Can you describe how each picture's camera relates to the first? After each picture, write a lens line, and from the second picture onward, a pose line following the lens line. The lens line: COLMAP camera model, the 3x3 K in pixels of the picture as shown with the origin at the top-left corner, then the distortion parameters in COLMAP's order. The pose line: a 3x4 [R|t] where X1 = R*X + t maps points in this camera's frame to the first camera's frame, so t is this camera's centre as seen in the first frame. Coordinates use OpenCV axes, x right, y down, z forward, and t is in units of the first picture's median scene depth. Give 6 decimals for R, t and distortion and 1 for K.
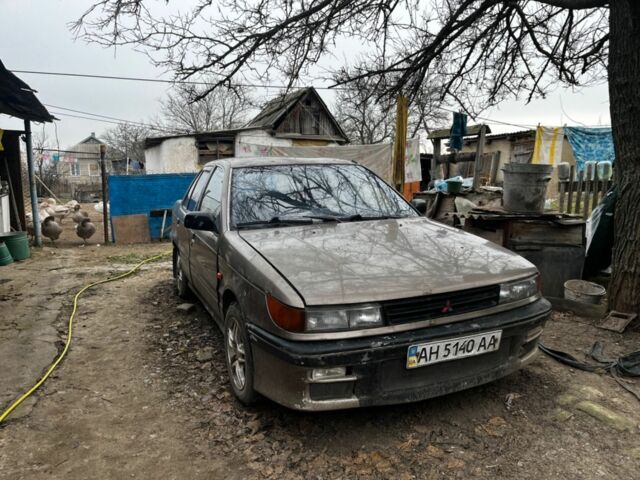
lens RADIAL K [[512.0, 0, 312.0], [0, 512.0, 241.2], [0, 0, 1]] dist [0.090439, -0.158912]
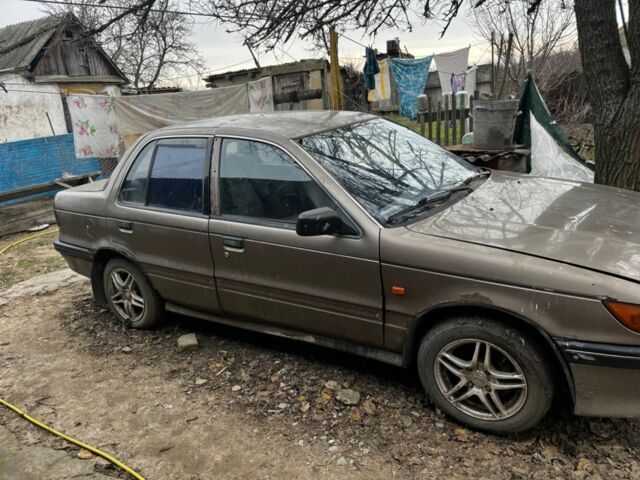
lens RADIAL K [[512.0, 0, 312.0], [0, 512.0, 241.2], [0, 0, 1]] dist [0.090439, -0.158912]
pose [[0.811235, -0.221470, 0.541155, -0.348487], [0.152463, 0.973597, 0.169894, -0.075810], [-0.564493, -0.055318, 0.823582, 0.243634]]
